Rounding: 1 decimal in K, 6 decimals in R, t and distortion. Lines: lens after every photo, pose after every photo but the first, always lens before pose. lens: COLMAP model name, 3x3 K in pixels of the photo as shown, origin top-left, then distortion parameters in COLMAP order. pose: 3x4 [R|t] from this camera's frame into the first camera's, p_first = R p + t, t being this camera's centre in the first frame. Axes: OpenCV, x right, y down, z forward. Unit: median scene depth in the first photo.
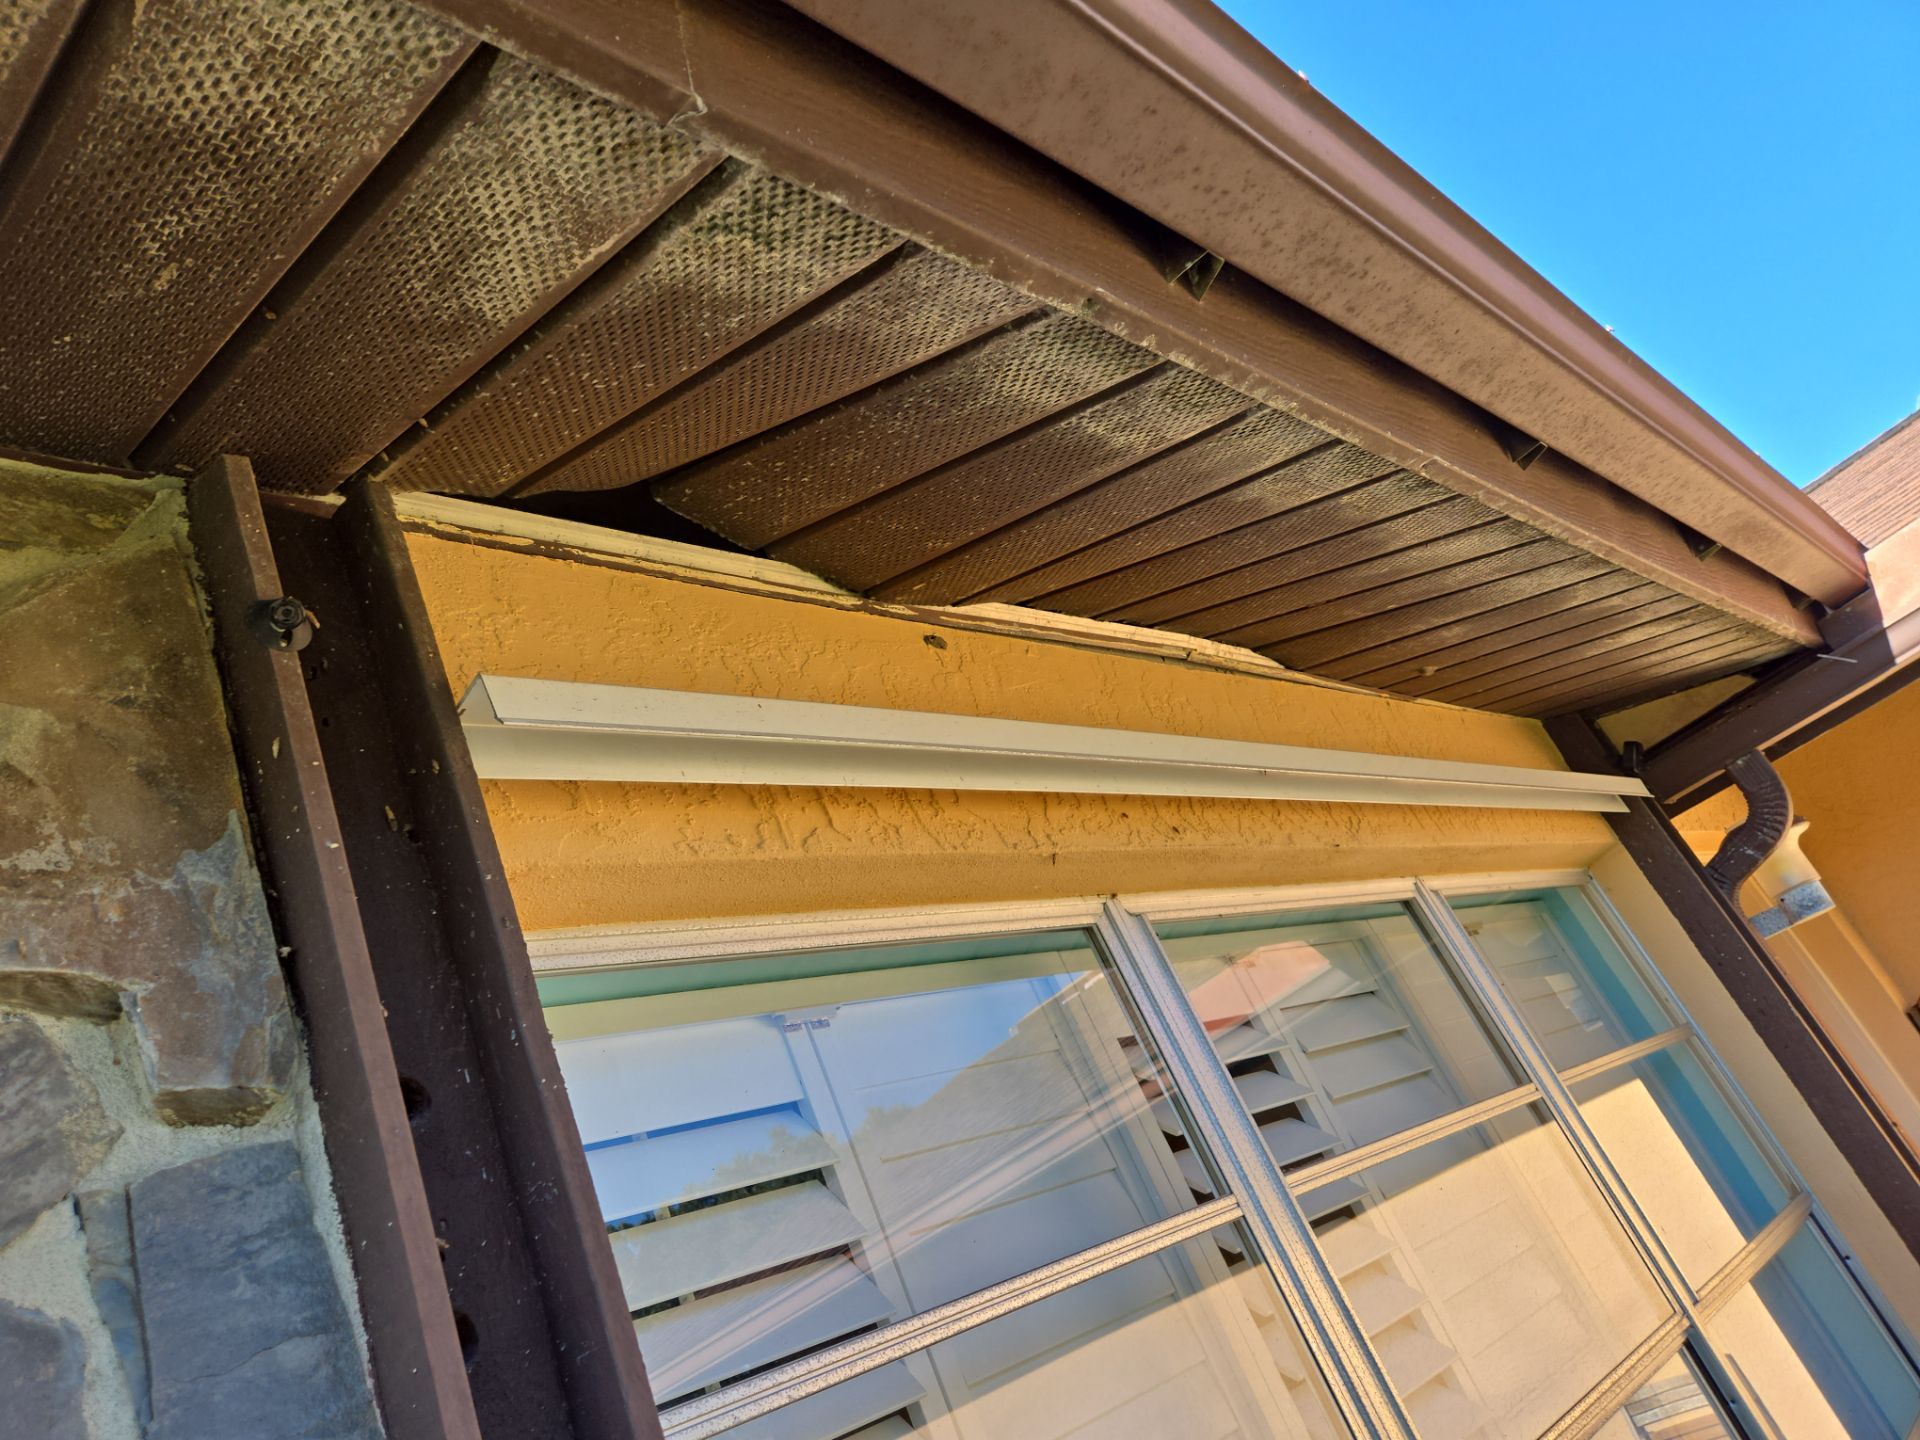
lens RADIAL K [[1356.0, 0, 929.6], [0, 1356.0, 793.4], [0, 0, 1]] dist [0.080187, -0.083867]
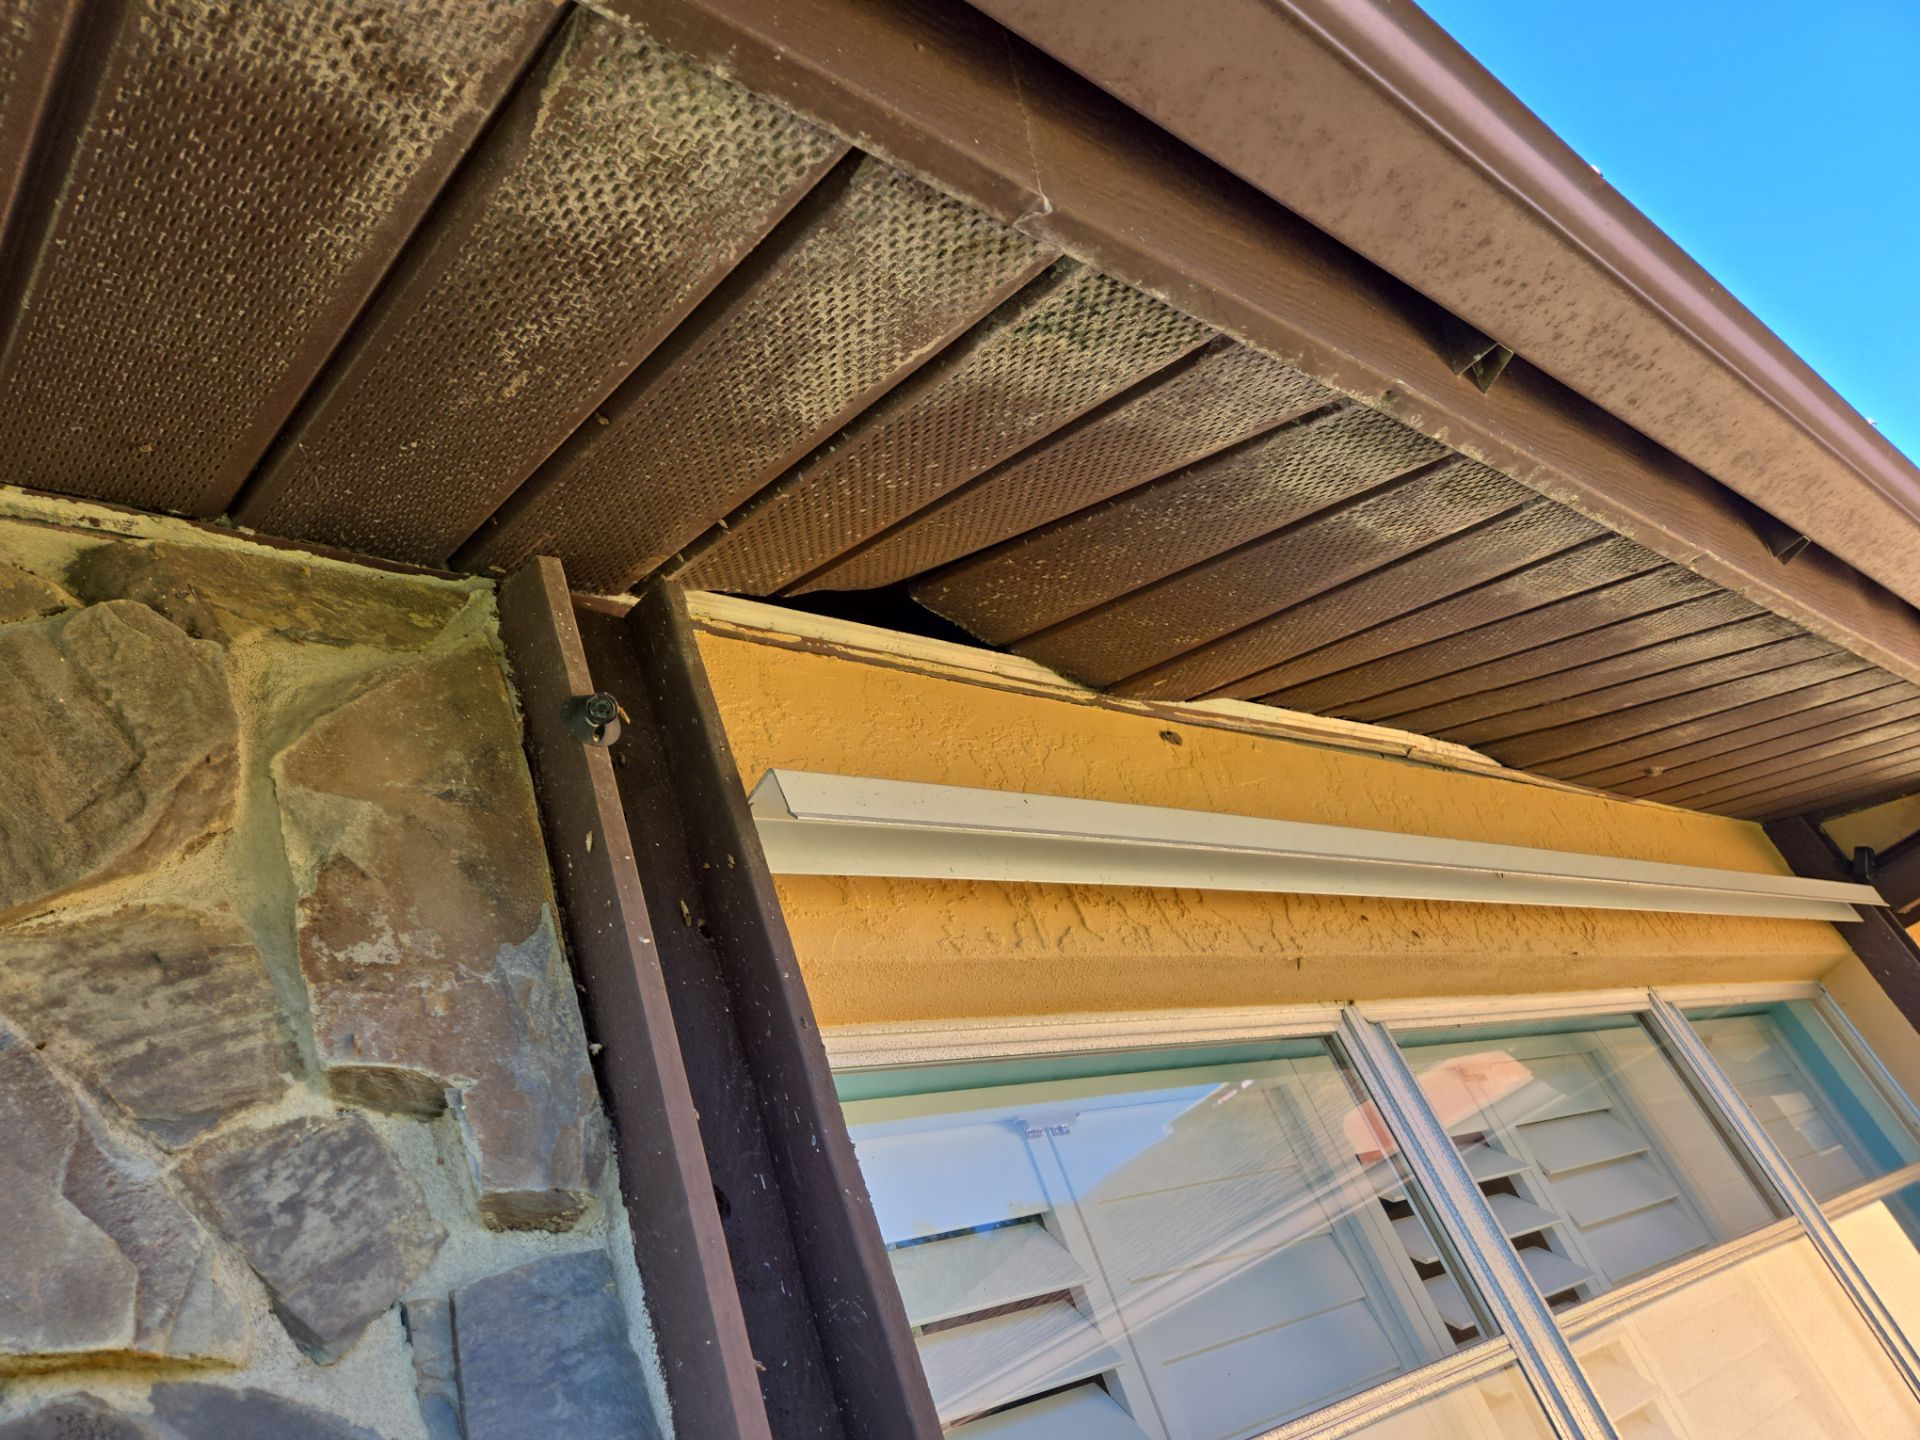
lens RADIAL K [[1331.2, 0, 960.4], [0, 1331.2, 779.2], [0, 0, 1]] dist [0.072258, -0.075671]
pose [[0.996638, 0.007256, -0.081604, -0.111721], [-0.013773, 0.996733, -0.079581, -0.004103], [0.080760, 0.080438, 0.993483, 0.043342]]
